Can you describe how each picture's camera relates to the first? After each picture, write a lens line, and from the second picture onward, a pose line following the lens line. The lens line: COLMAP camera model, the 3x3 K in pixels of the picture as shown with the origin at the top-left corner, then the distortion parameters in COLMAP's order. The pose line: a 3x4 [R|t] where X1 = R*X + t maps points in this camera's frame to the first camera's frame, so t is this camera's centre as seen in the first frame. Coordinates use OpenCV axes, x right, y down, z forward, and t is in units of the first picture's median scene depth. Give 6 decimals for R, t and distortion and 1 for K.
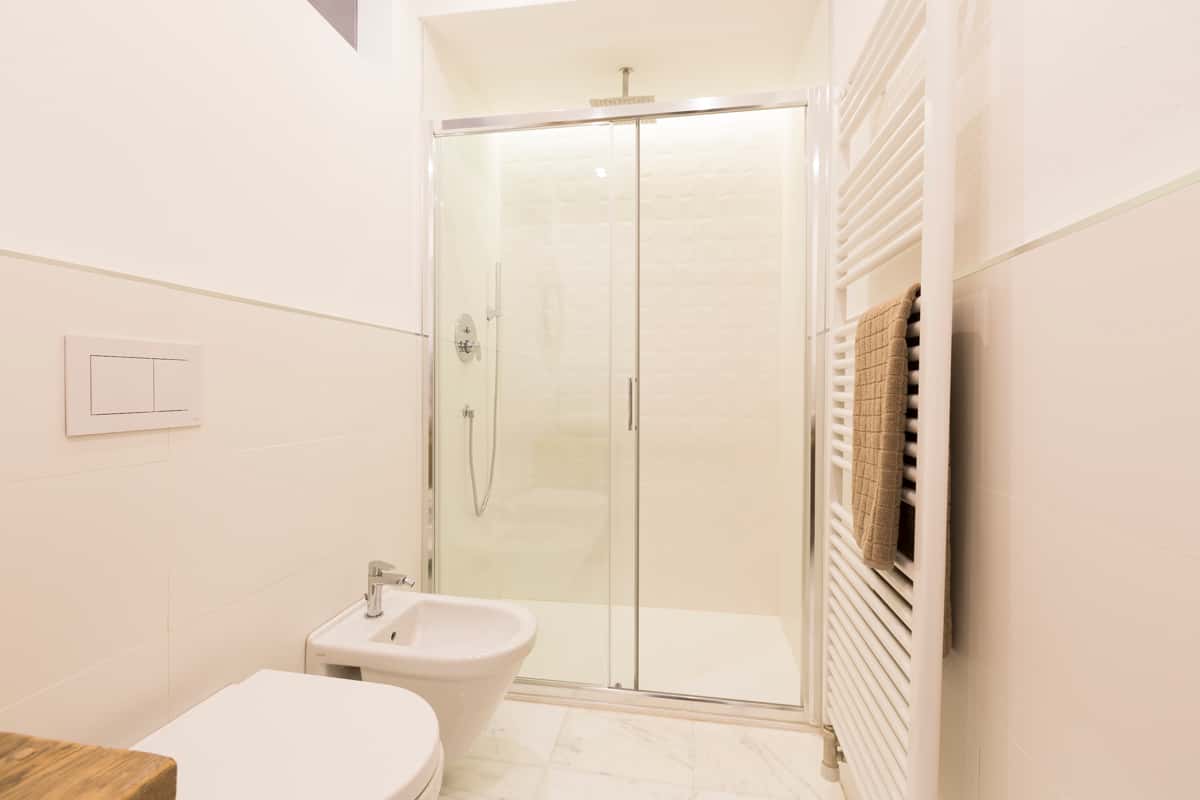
lens RADIAL K [[526.9, 0, 601.5], [0, 526.9, 395.3], [0, 0, 1]] dist [0.001302, -0.001516]
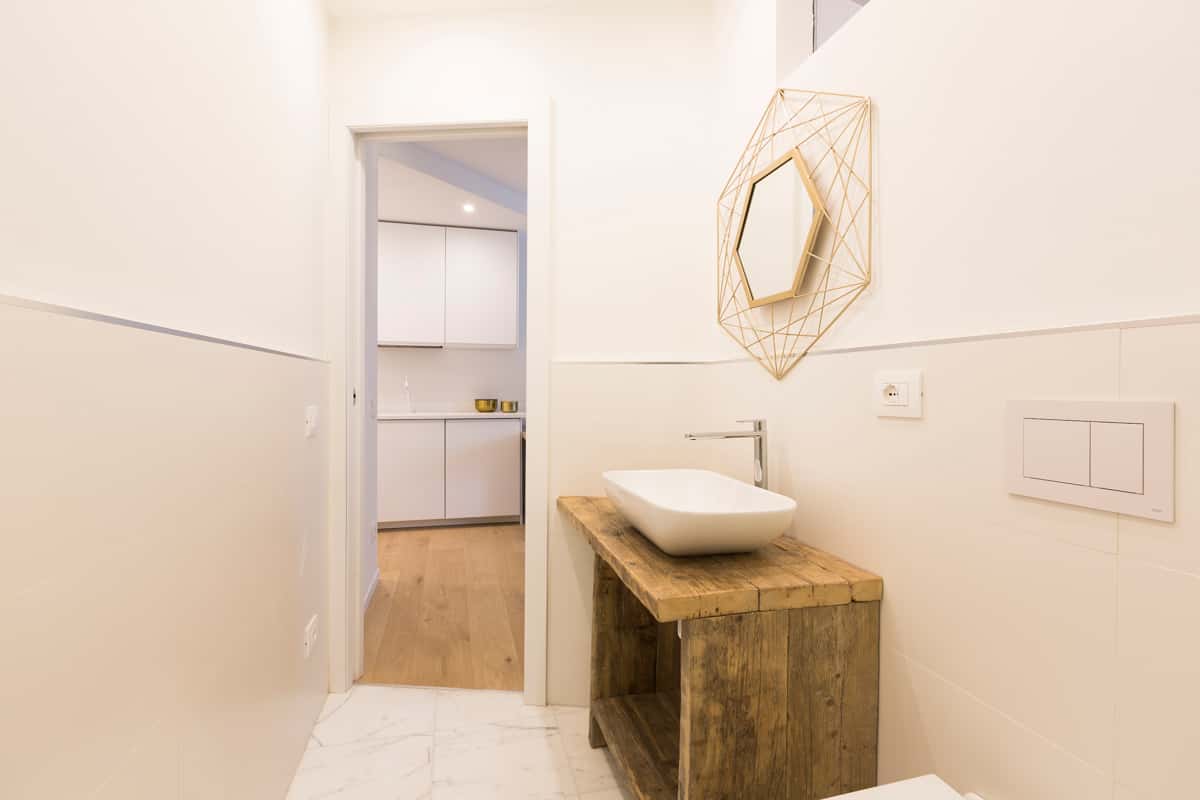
lens RADIAL K [[572.8, 0, 603.6], [0, 572.8, 394.8], [0, 0, 1]] dist [-0.003407, -0.000567]
pose [[-0.913679, -0.006255, -0.406389, 0.121411], [-0.015996, 0.999660, 0.020577, -0.072014], [0.406122, 0.025301, -0.913469, 0.919522]]
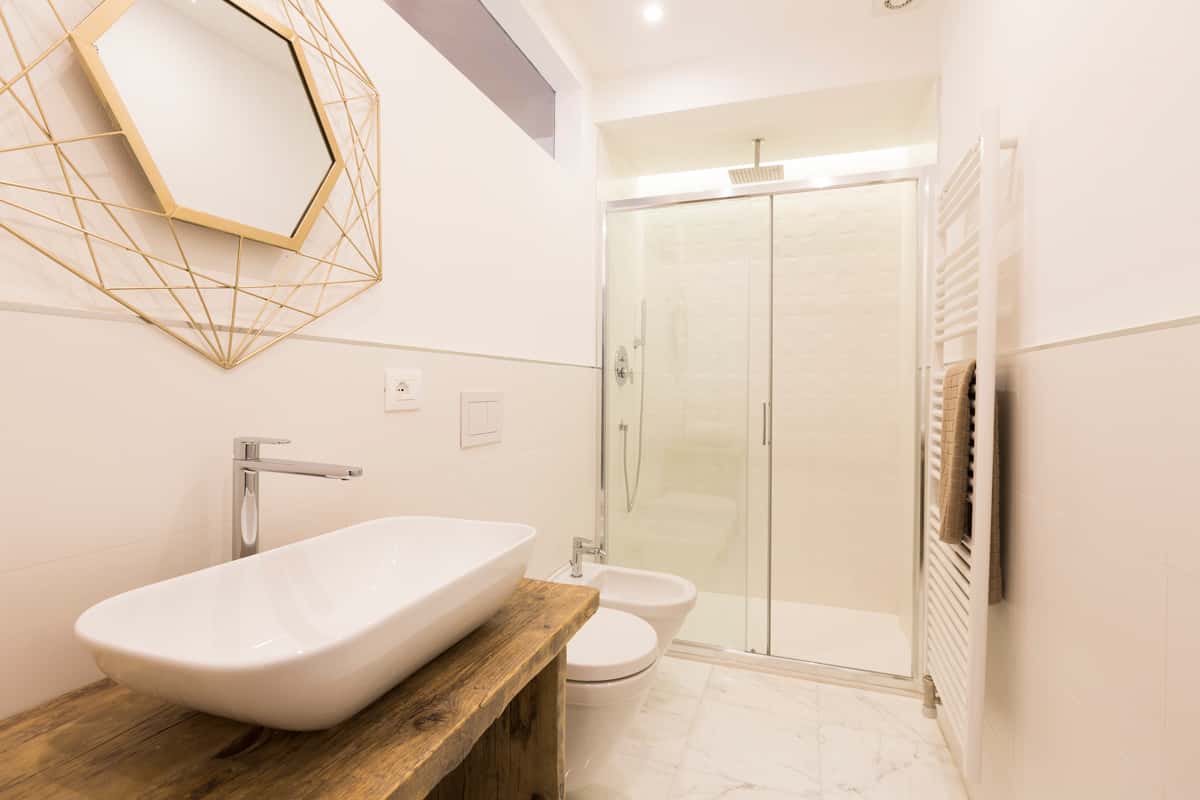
lens RADIAL K [[572.8, 0, 596.8], [0, 572.8, 395.0], [0, 0, 1]] dist [-0.003407, -0.000567]
pose [[0.983159, 0.003569, -0.182716, -0.104673], [-0.004171, 0.999987, -0.002912, -0.054761], [0.182703, 0.003625, 0.983161, -0.475226]]
